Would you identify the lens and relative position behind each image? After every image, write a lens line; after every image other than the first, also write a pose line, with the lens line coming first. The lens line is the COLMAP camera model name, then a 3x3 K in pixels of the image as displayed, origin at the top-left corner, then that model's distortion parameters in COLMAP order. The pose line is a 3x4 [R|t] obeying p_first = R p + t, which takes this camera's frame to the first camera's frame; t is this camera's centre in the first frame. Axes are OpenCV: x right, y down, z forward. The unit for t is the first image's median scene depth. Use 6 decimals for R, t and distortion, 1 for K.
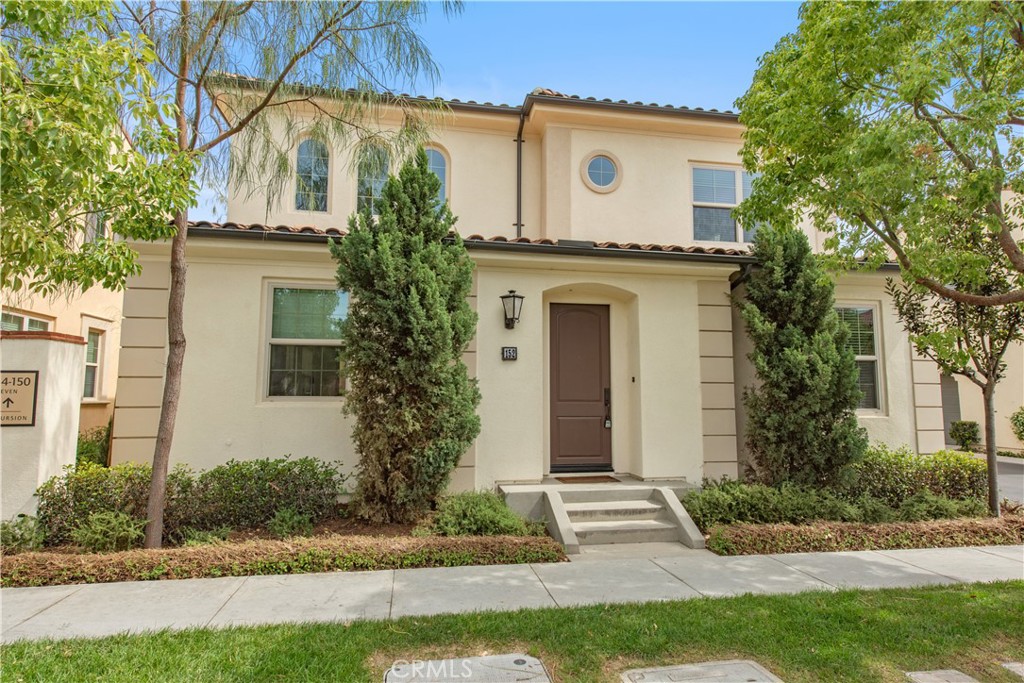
lens RADIAL K [[583.5, 0, 511.7], [0, 583.5, 342.6], [0, 0, 1]] dist [0.016181, -0.004552]
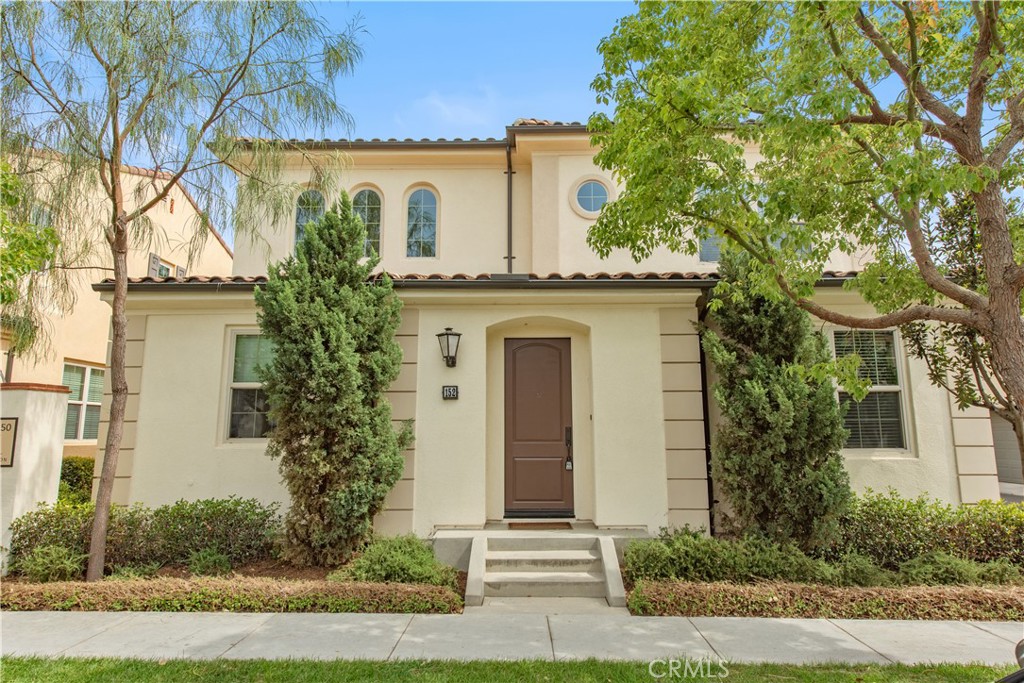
lens RADIAL K [[614.2, 0, 513.3], [0, 614.2, 339.2], [0, 0, 1]] dist [0.010095, -0.001452]
pose [[0.979010, -0.037548, -0.200326, 0.336642], [0.025538, 0.997737, -0.062200, -0.003997], [0.202208, 0.055779, 0.977753, 0.015964]]
